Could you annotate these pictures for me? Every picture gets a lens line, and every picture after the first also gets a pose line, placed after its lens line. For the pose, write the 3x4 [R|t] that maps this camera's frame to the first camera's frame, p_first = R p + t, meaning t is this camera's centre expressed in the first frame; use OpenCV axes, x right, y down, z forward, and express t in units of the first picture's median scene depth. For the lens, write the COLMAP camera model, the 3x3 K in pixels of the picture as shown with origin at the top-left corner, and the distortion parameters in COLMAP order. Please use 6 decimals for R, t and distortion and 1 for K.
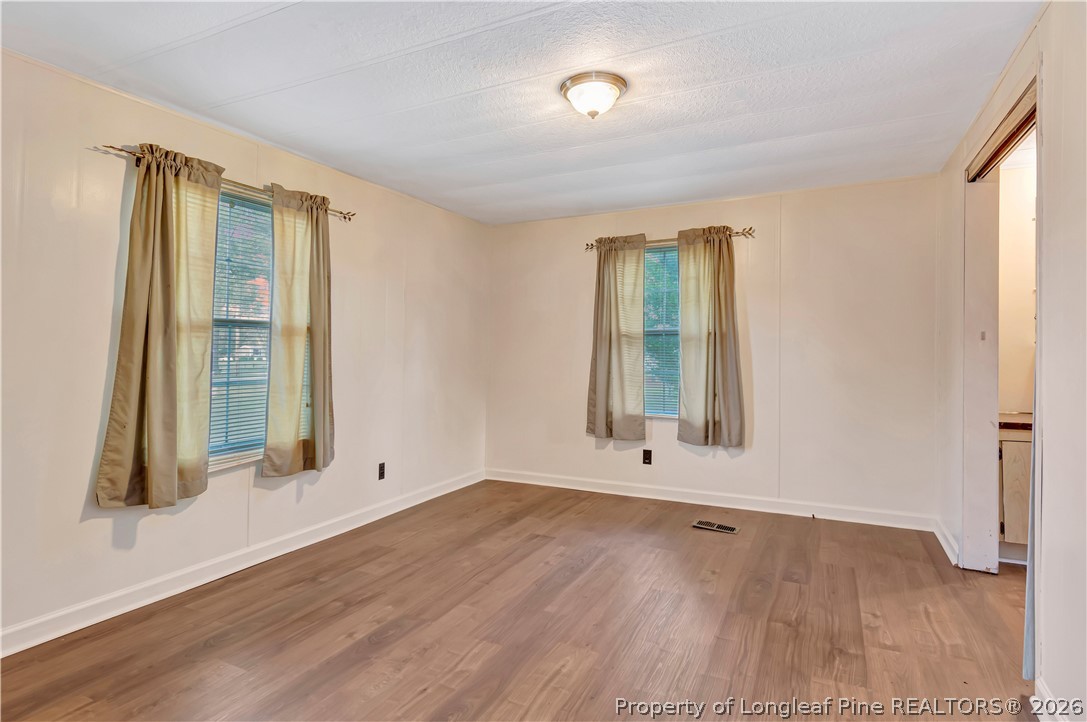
lens RADIAL K [[571.3, 0, 551.0], [0, 571.3, 329.2], [0, 0, 1]] dist [0.004489, 0.000137]
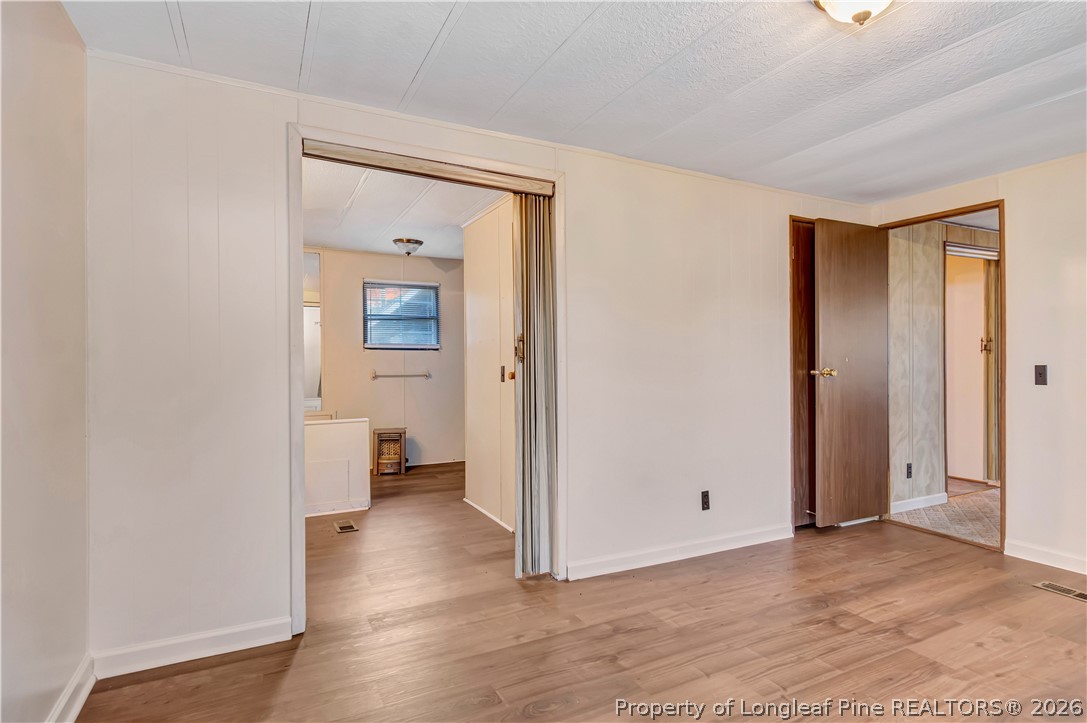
lens RADIAL K [[571.3, 0, 544.1], [0, 571.3, 363.9], [0, 0, 1]] dist [0.004489, 0.000137]
pose [[-0.798899, -0.005462, 0.601440, -0.040733], [-0.022463, 0.999532, -0.020760, 0.061334], [-0.601045, -0.030095, -0.798648, 1.711754]]
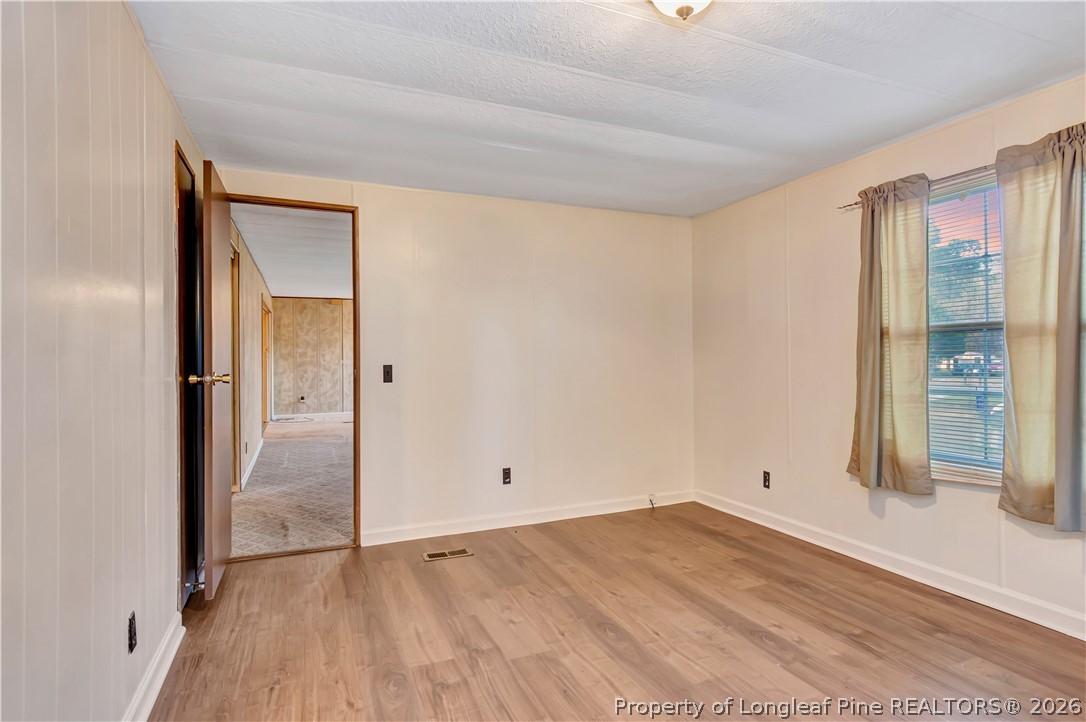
lens RADIAL K [[570.8, 0, 550.3], [0, 570.8, 356.0], [0, 0, 1]] dist [0.004489, 0.000137]
pose [[-0.642488, -0.003320, -0.766289, 0.665083], [0.033165, 0.998933, -0.032135, 0.049800], [0.765578, -0.046060, -0.641692, 1.255378]]
